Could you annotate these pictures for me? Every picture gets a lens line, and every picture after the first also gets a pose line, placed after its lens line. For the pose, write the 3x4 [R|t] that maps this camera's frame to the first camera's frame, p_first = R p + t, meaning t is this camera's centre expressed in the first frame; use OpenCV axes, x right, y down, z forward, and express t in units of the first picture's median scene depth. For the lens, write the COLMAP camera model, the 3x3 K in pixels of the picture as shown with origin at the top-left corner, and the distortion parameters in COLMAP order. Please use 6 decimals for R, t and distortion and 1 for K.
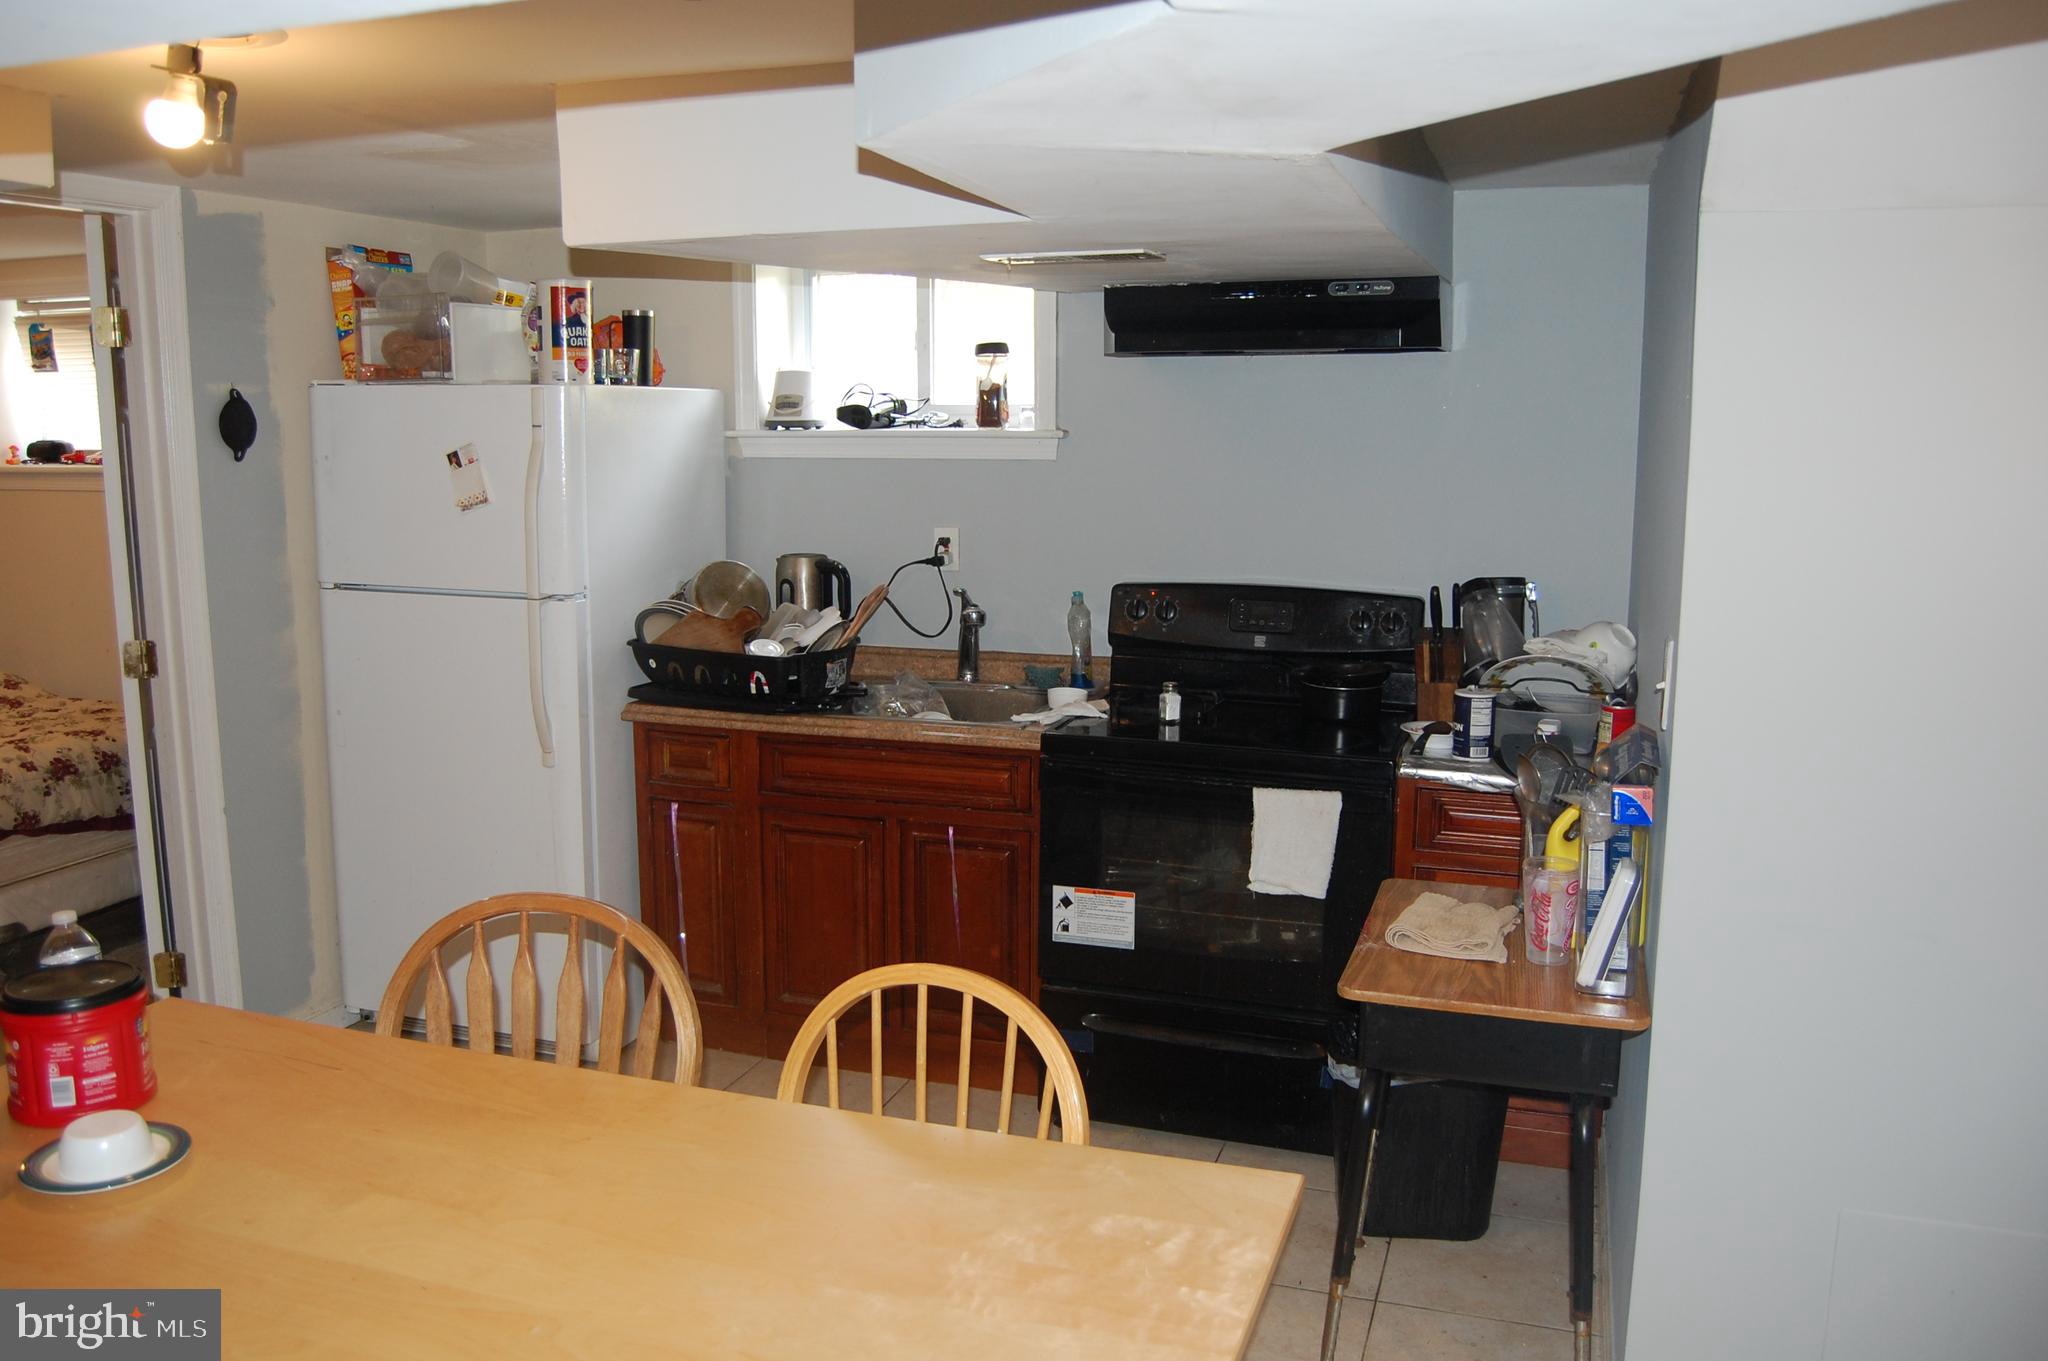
lens RADIAL K [[1593.2, 0, 1028.4], [0, 1593.2, 678.4], [0, 0, 1]] dist [-0.094539, 0.032158]
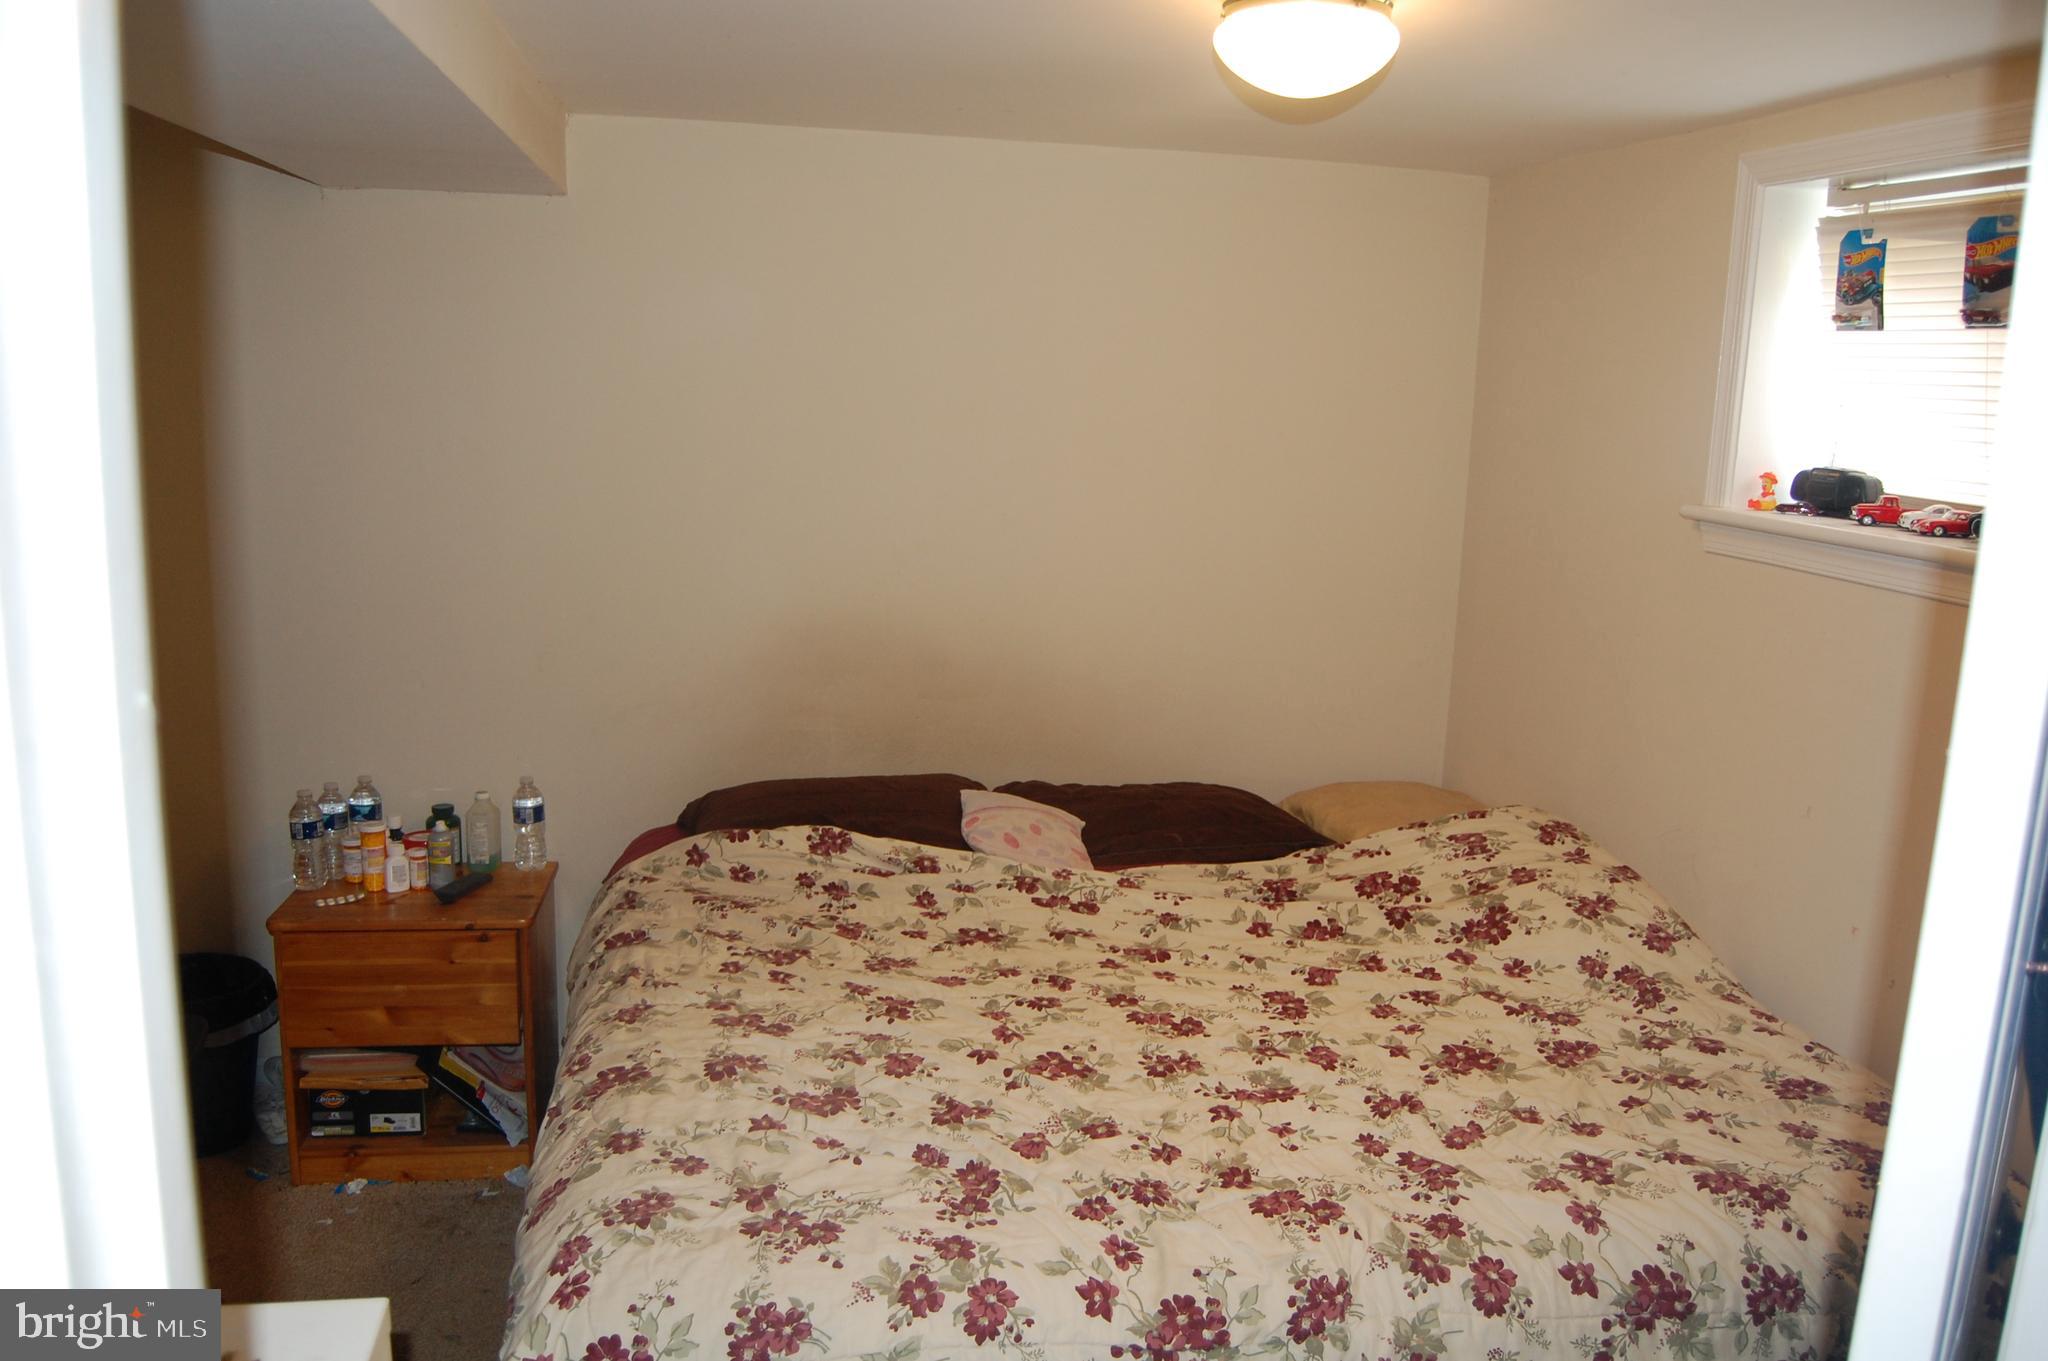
lens RADIAL K [[1593.2, 0, 1025.4], [0, 1593.2, 683.1], [0, 0, 1]] dist [-0.094539, 0.032158]
pose [[0.487853, 0.186923, -0.852678, -0.332917], [-0.180032, 0.977349, 0.111250, -0.098202], [0.854159, 0.099235, 0.510455, 0.540351]]
